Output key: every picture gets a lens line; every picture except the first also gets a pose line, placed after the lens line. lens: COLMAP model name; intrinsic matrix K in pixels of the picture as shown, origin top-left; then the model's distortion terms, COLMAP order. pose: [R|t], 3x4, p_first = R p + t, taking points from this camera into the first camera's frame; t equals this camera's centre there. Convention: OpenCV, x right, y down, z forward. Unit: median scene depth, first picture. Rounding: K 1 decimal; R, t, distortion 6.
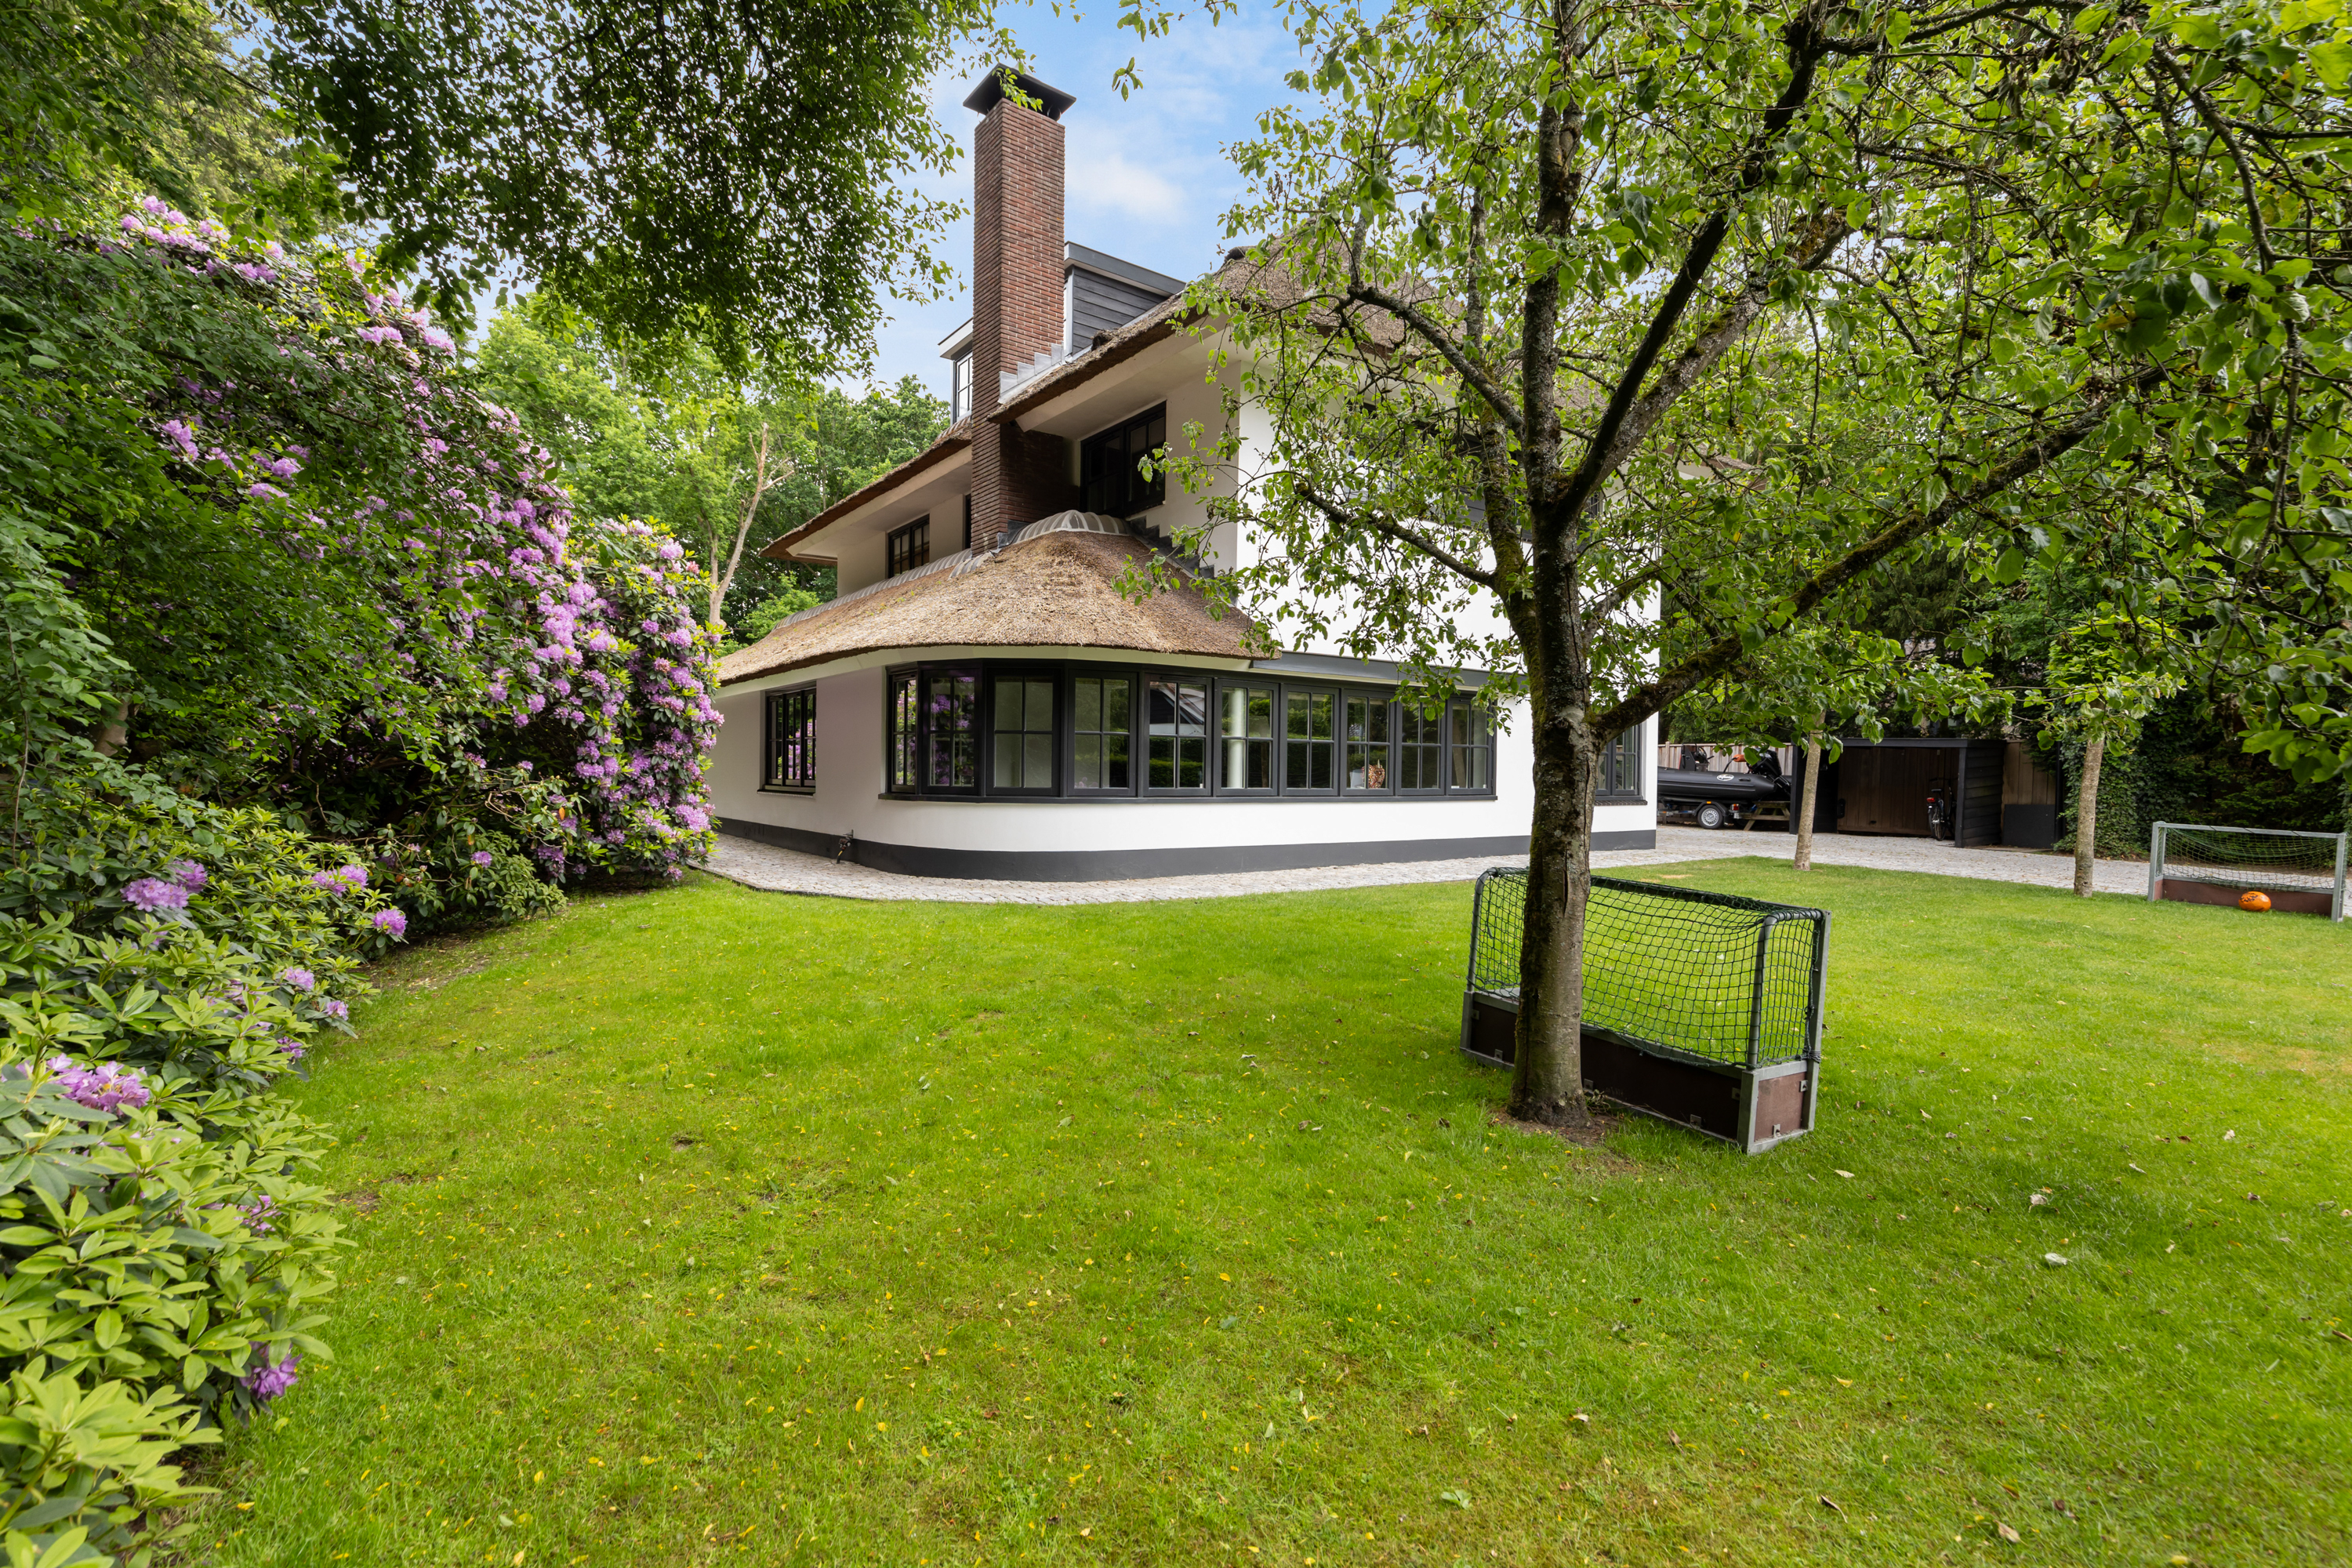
lens RADIAL K [[1063.9, 0, 1177.2], [0, 1063.9, 763.4], [0, 0, 1]] dist [0.001363, 0.000040]
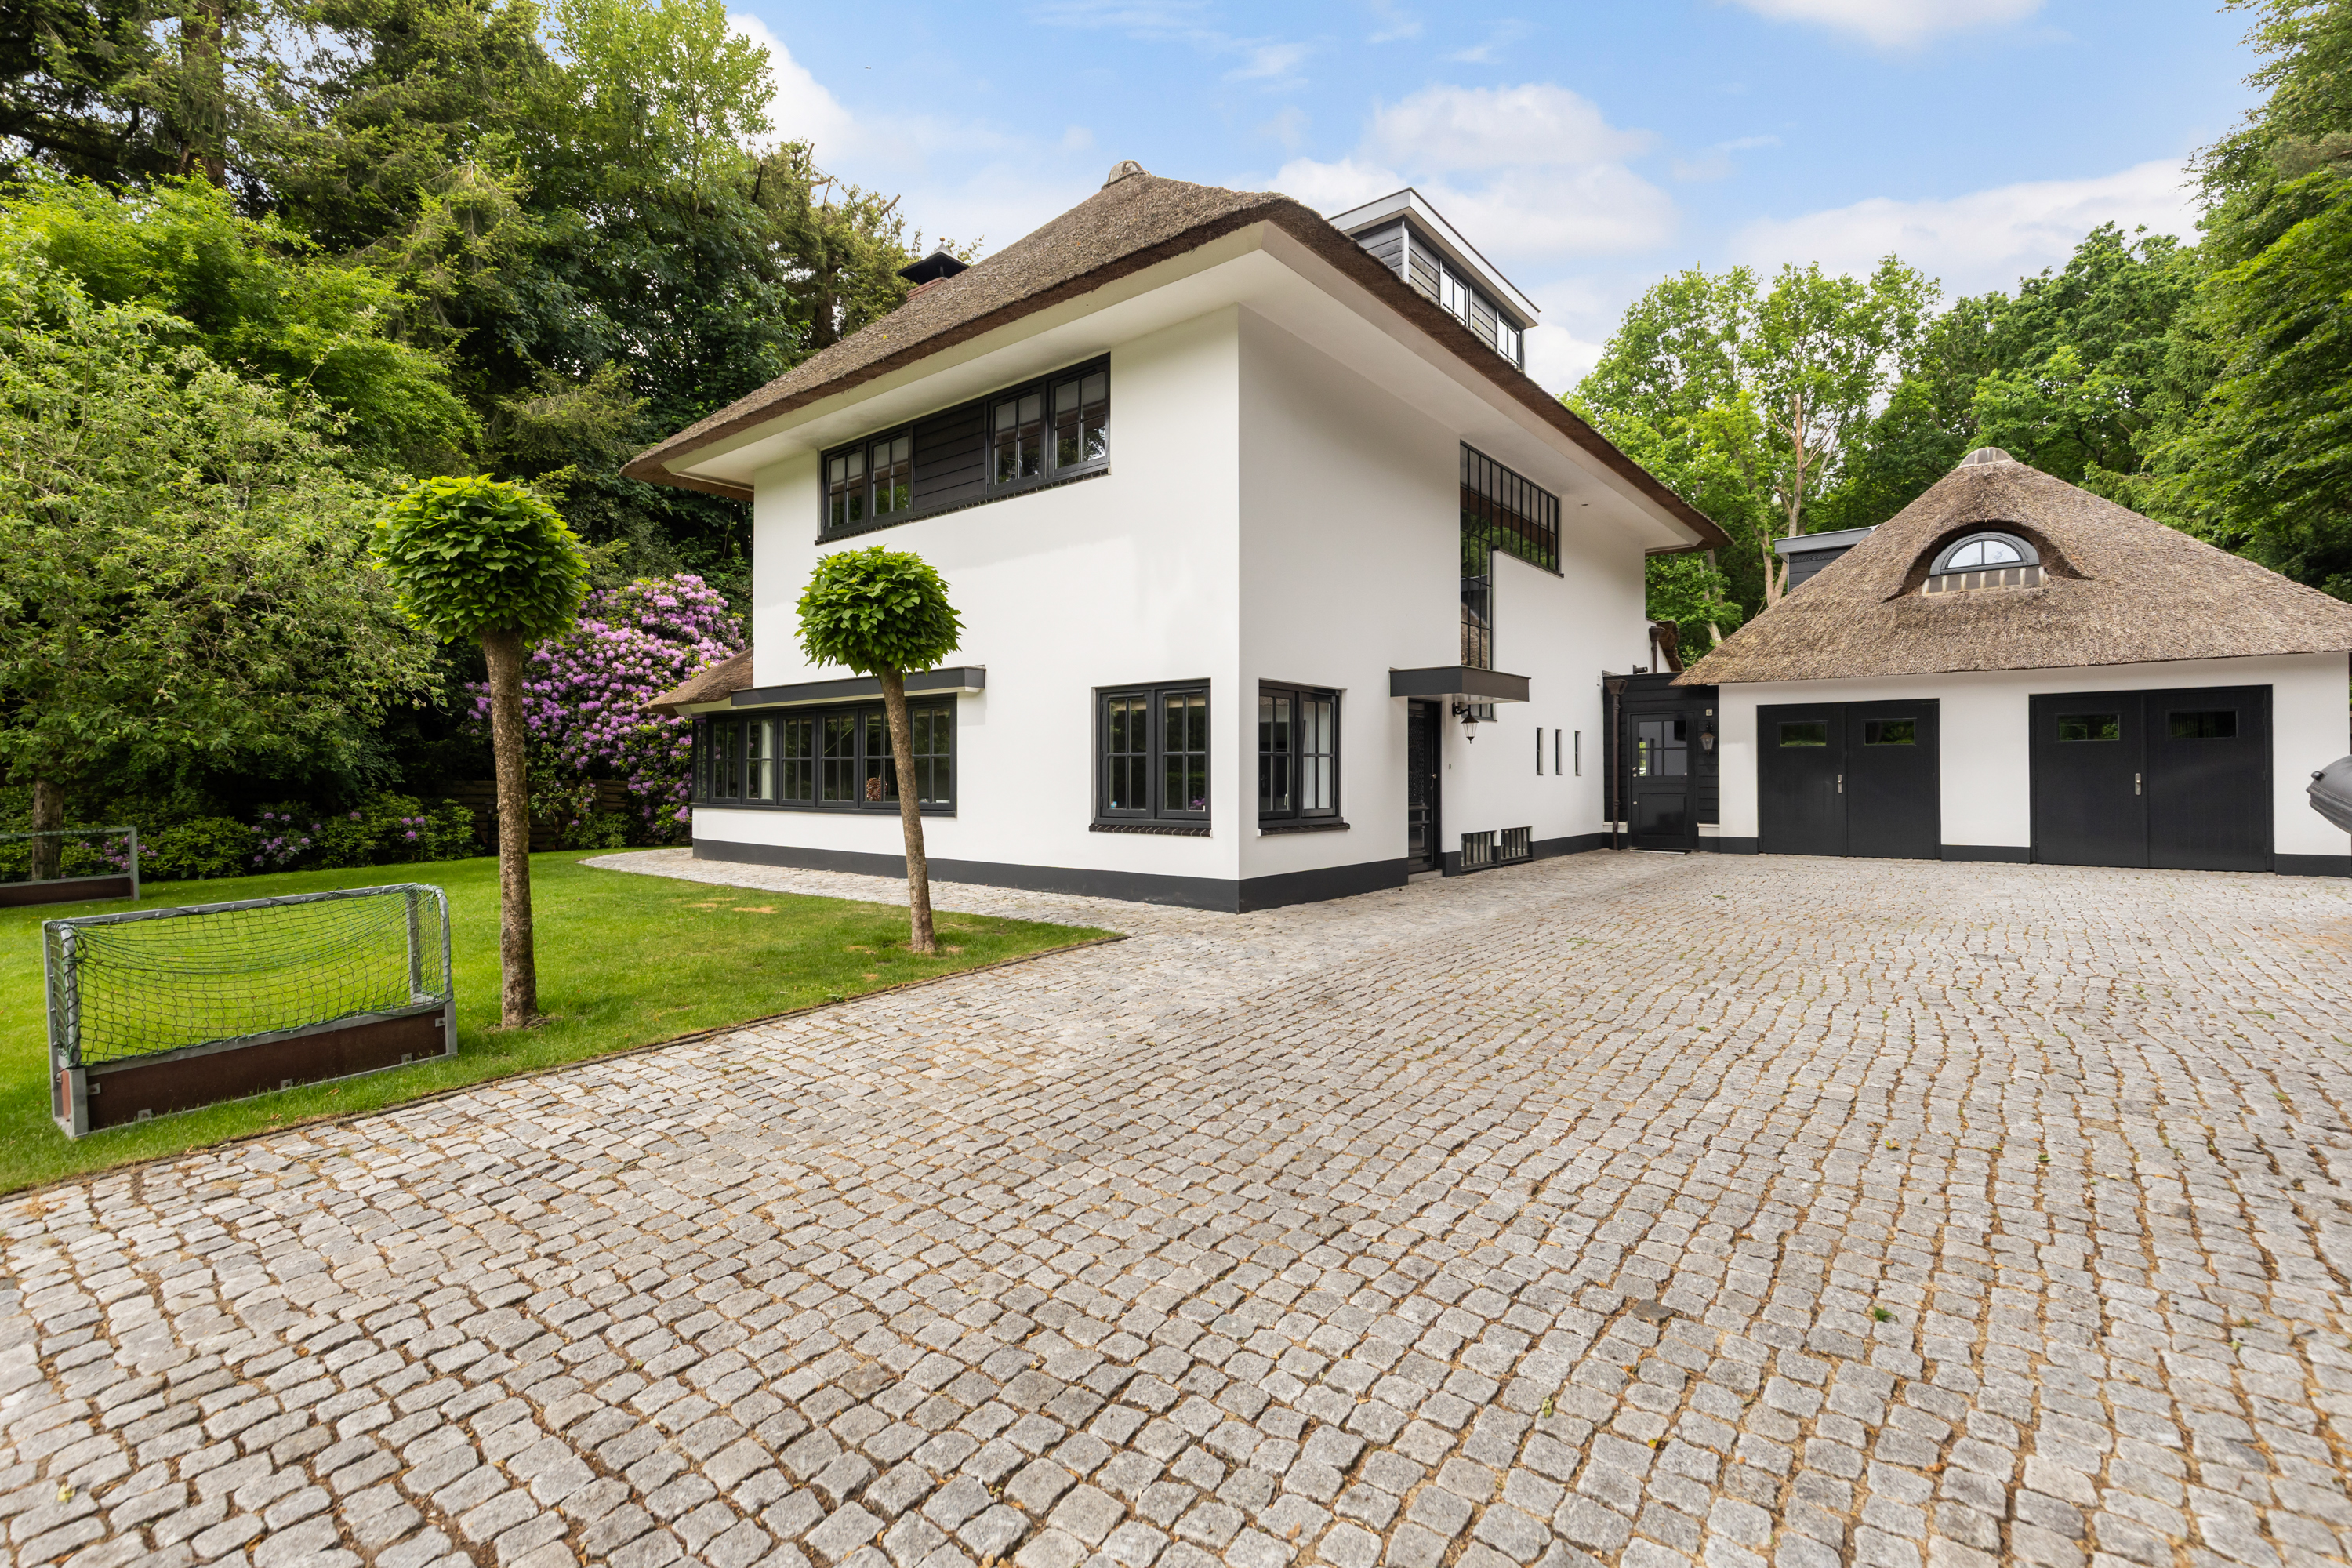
lens RADIAL K [[1063.9, 0, 1177.2], [0, 1063.9, 763.4], [0, 0, 1]] dist [0.001363, 0.000040]
pose [[0.247050, -0.029567, -0.968552, 1.416875], [0.001298, 0.999544, -0.030182, 0.020196], [0.969002, 0.006200, 0.246976, 1.161919]]
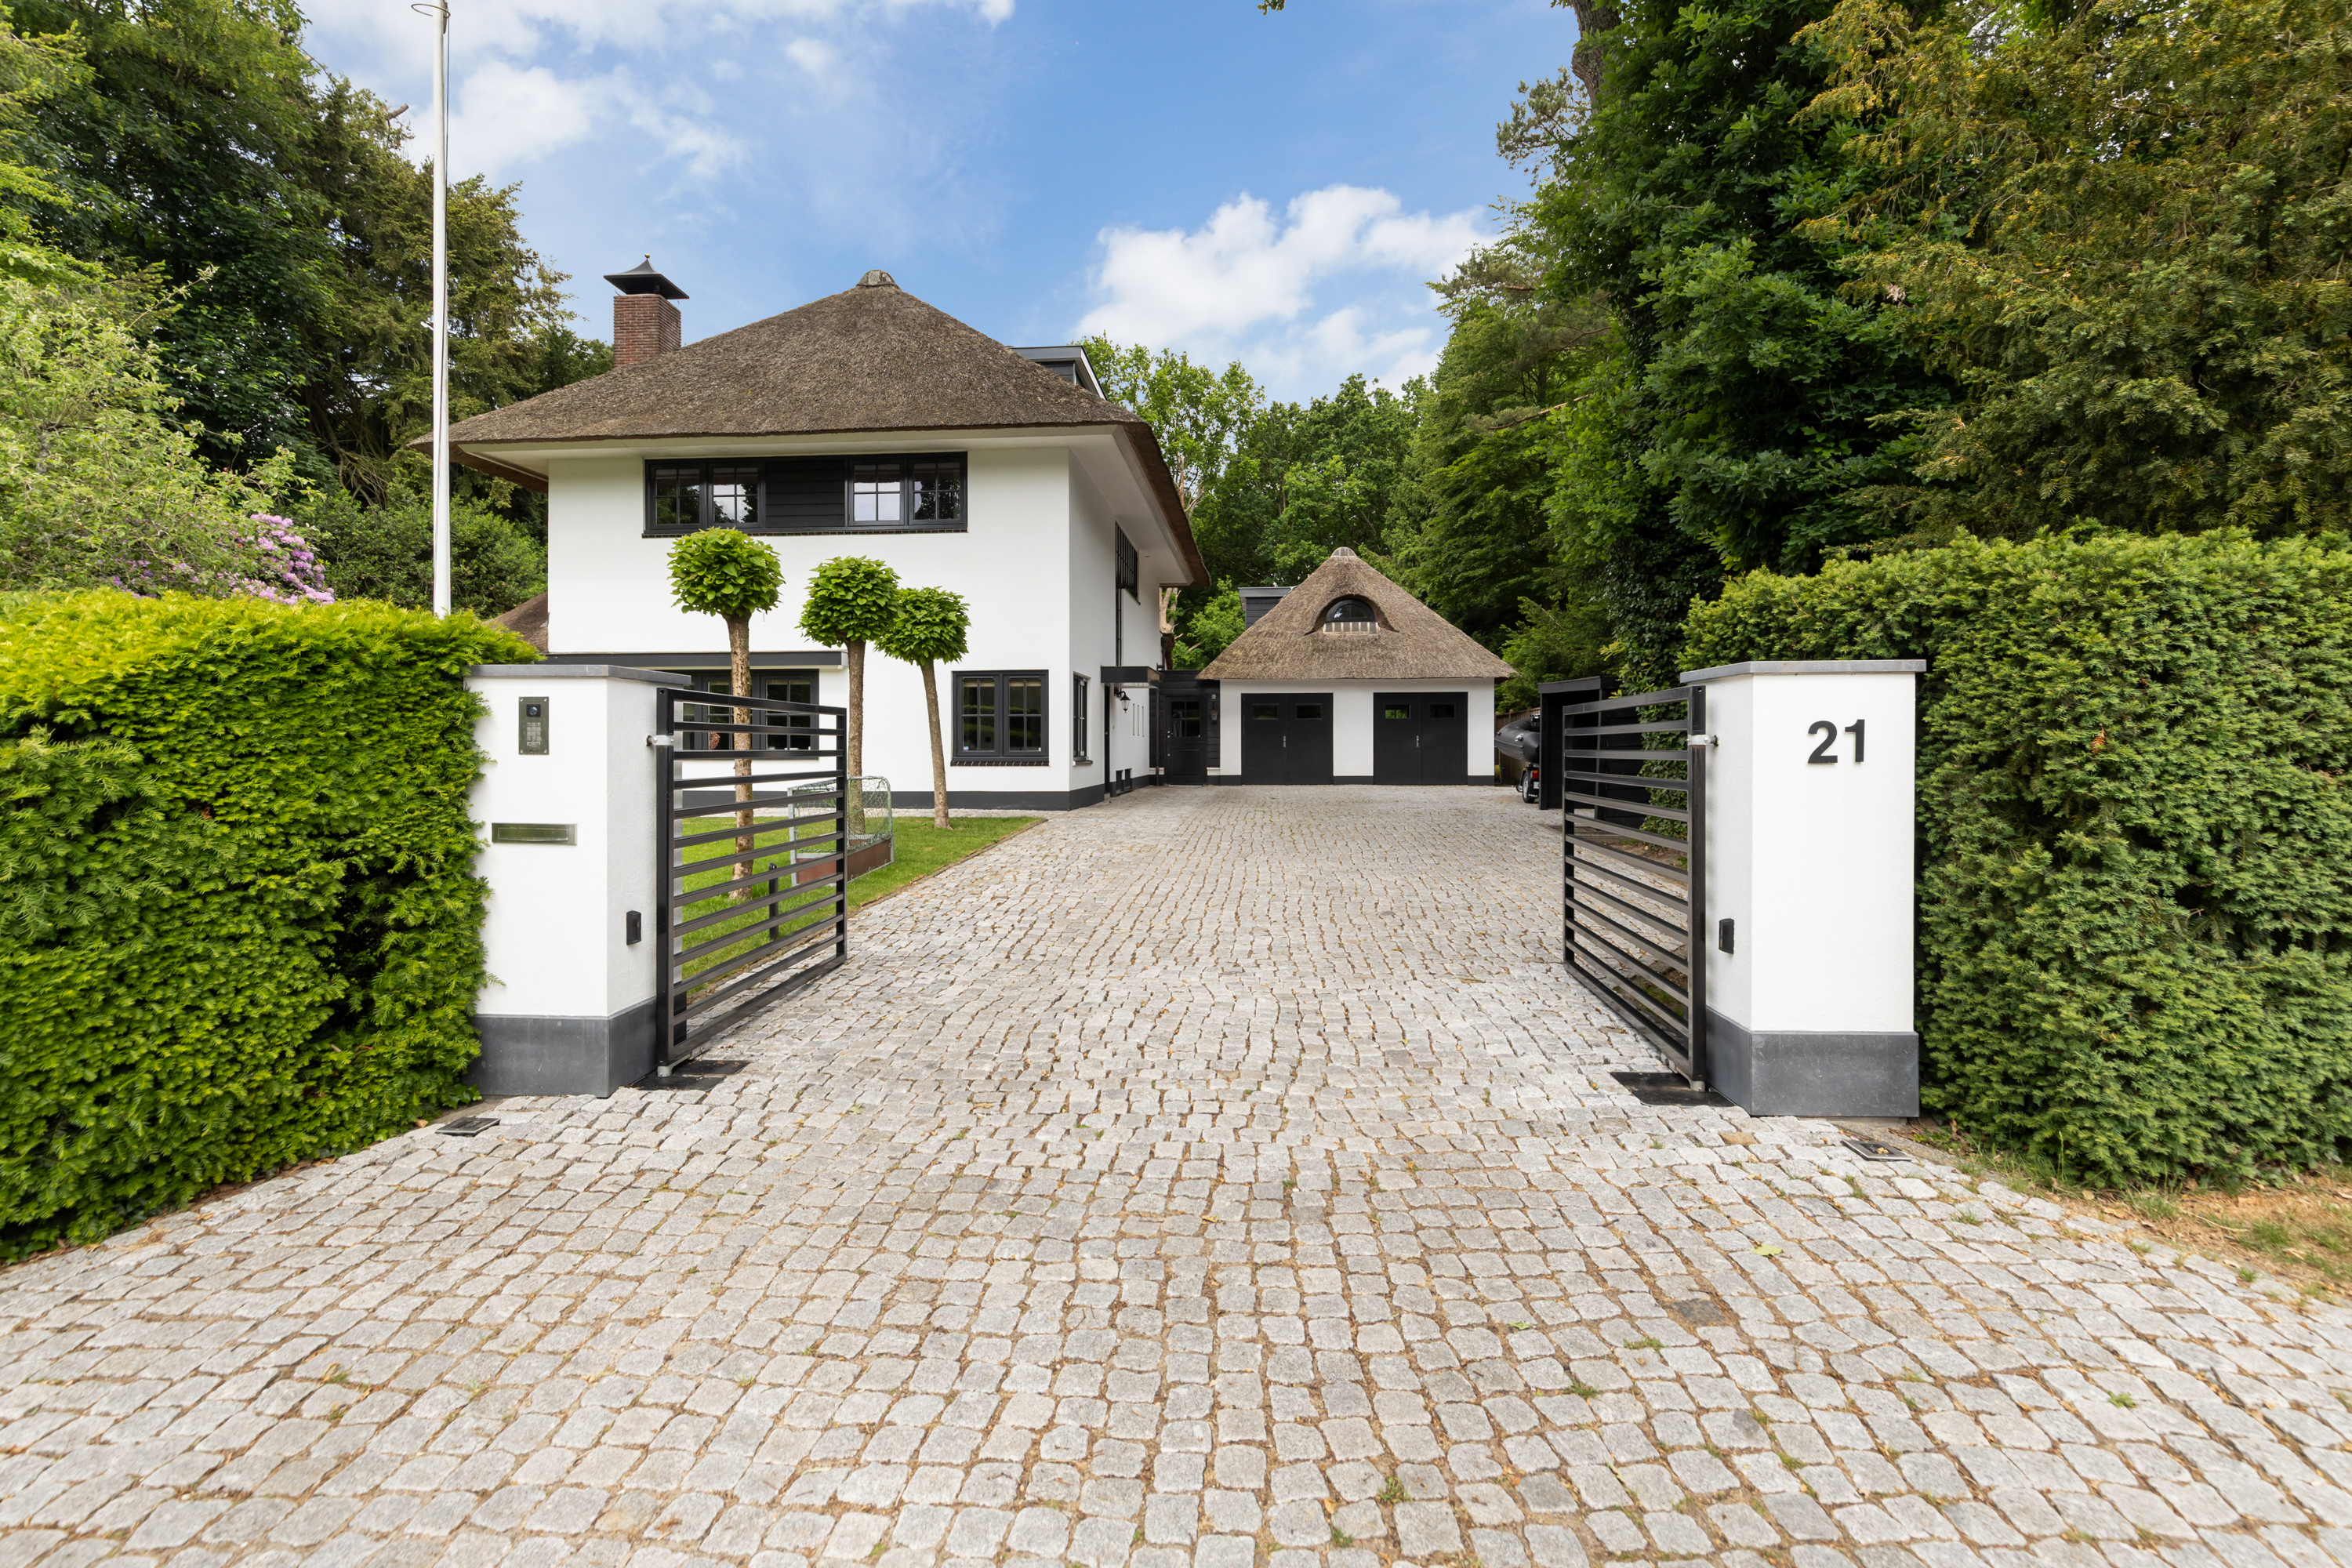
lens RADIAL K [[1063.9, 0, 1177.2], [0, 1063.9, 763.4], [0, 0, 1]] dist [0.001363, 0.000040]
pose [[0.743183, -0.007224, -0.669049, 1.665299], [0.008517, 0.999963, -0.001337, 0.052652], [0.669034, -0.004705, 0.743217, 0.474699]]
